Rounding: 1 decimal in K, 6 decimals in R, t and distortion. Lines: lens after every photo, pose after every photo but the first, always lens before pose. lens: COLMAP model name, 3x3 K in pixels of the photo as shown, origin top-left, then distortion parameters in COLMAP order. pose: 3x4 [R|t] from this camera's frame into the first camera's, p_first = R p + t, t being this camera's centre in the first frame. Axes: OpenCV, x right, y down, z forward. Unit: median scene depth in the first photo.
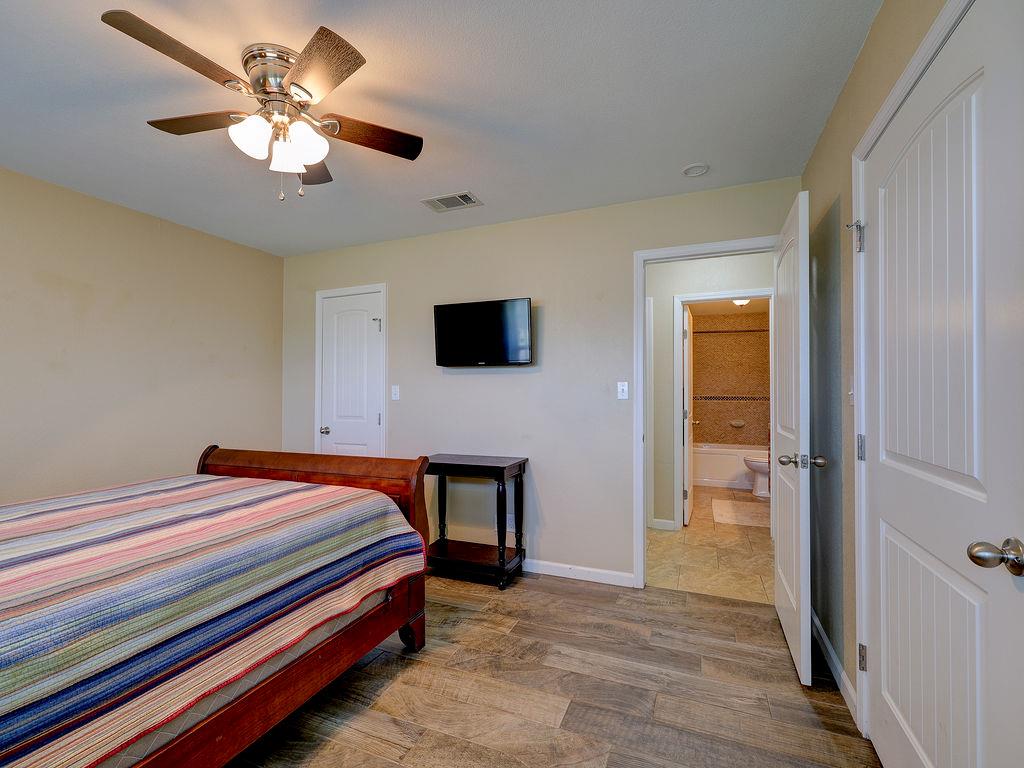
lens RADIAL K [[460.5, 0, 510.2], [0, 460.5, 390.3], [0, 0, 1]] dist [-0.001442, 0.000571]
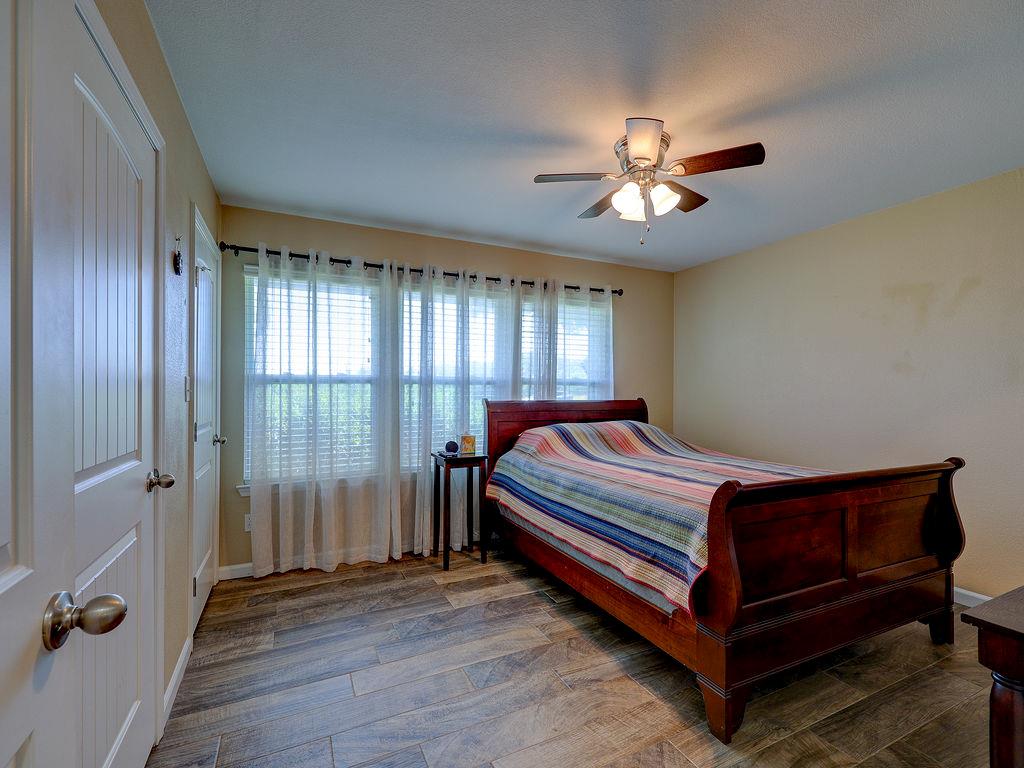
lens RADIAL K [[460.5, 0, 510.2], [0, 460.5, 390.3], [0, 0, 1]] dist [-0.001442, 0.000571]
pose [[-0.669856, 0.004354, -0.742479, 0.726376], [0.012172, 0.999913, -0.005118, 0.007191], [0.742392, -0.012465, -0.669850, 1.592495]]
